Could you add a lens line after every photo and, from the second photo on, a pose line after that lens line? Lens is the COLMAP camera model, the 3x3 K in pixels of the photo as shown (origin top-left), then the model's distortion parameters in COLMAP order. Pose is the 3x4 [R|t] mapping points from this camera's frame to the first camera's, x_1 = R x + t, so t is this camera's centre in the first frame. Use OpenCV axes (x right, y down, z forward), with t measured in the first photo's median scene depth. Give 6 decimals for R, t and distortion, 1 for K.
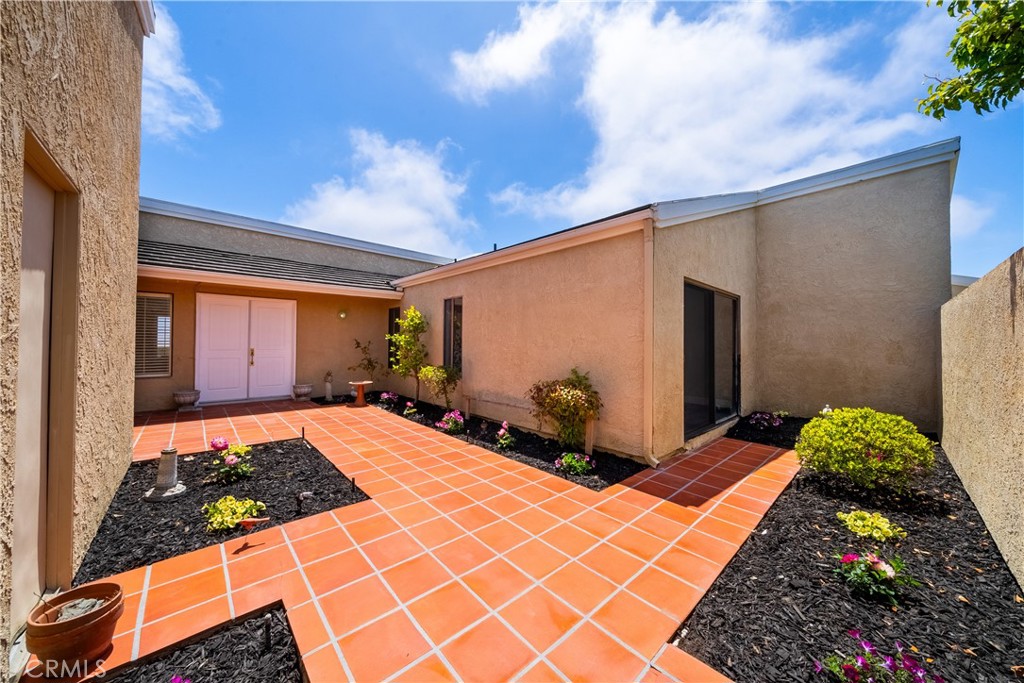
lens RADIAL K [[349.0, 0, 509.7], [0, 349.0, 338.4], [0, 0, 1]] dist [-0.001357, -0.000158]
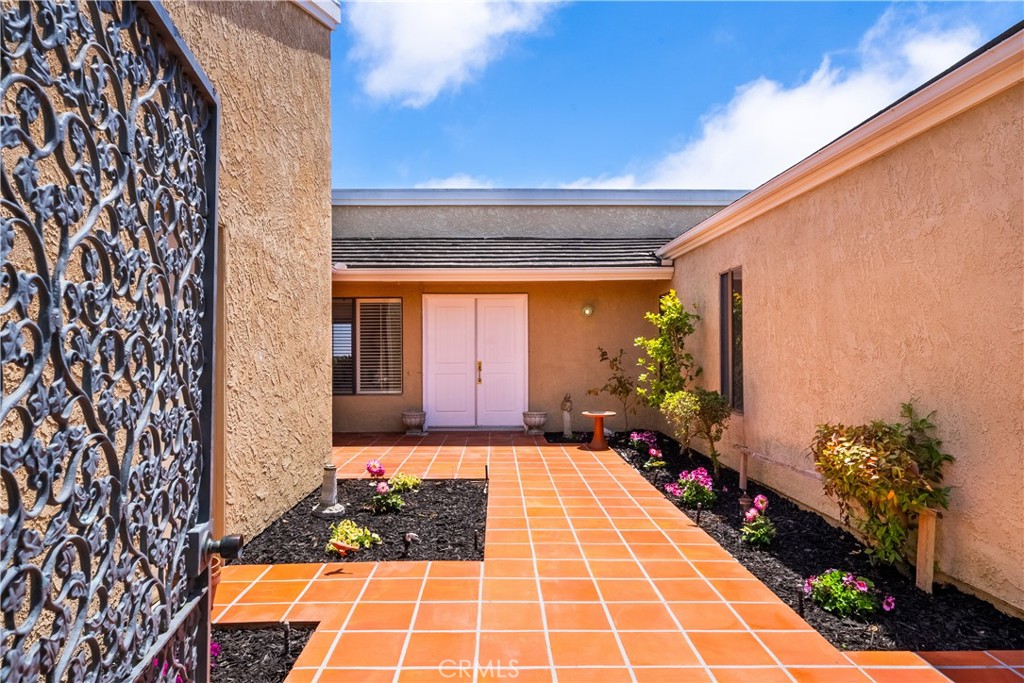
lens RADIAL K [[623.1, 0, 508.0], [0, 623.1, 345.5], [0, 0, 1]] dist [0.006784, 0.001510]
pose [[0.752885, -0.017791, -0.657911, 0.344719], [0.019968, 0.999792, -0.004186, 0.002233], [0.657849, -0.009986, 0.753084, 0.019952]]
